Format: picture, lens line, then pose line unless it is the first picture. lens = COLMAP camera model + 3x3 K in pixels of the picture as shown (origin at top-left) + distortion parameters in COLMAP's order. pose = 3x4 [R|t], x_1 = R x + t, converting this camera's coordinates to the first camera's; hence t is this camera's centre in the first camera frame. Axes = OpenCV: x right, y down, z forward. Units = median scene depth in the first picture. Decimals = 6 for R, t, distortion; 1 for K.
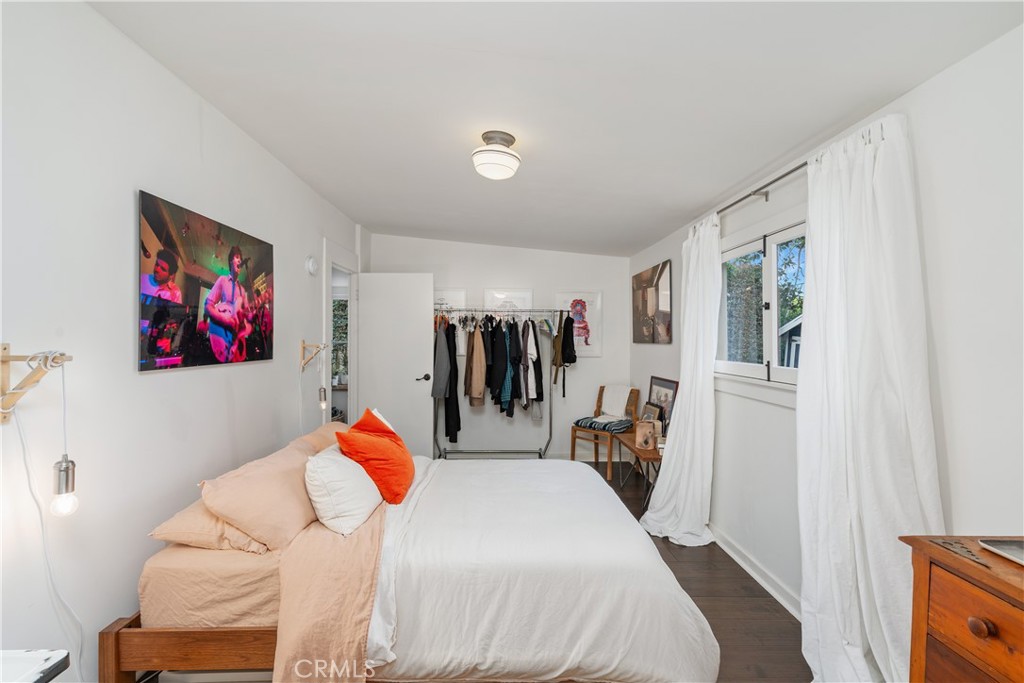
lens RADIAL K [[466.8, 0, 510.3], [0, 466.8, 338.2], [0, 0, 1]] dist [-0.007494, 0.003531]
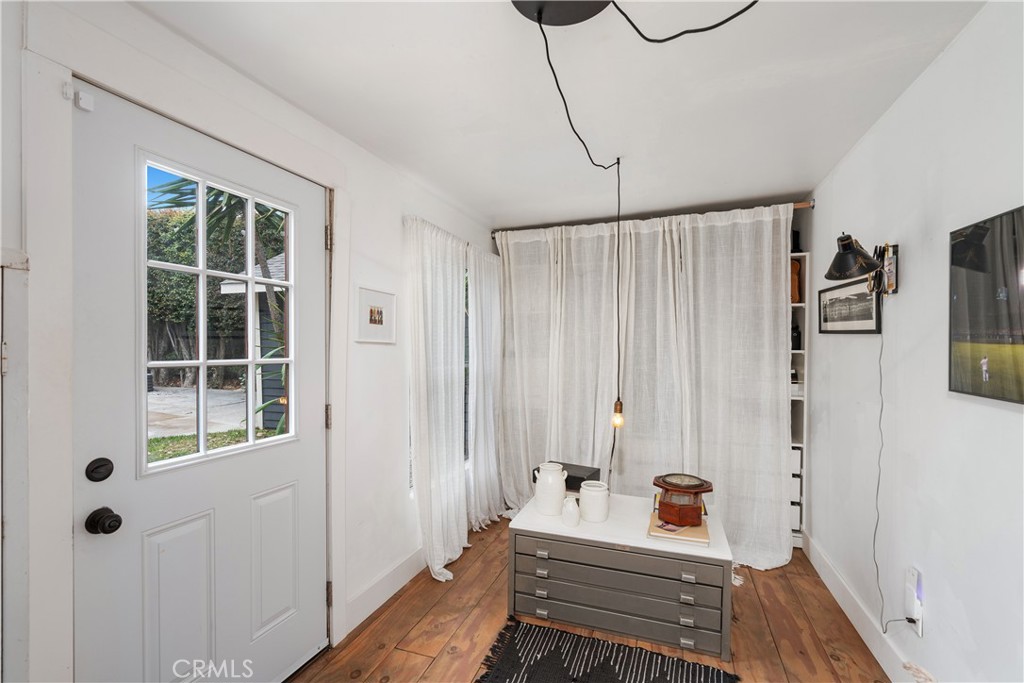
lens RADIAL K [[466.8, 0, 510.0], [0, 466.8, 340.2], [0, 0, 1]] dist [-0.007494, 0.003531]
pose [[0.937049, 0.001952, -0.349191, 5.630936], [-0.002656, 0.999995, -0.001539, 0.410718], [0.349186, 0.002369, 0.937050, -7.491684]]
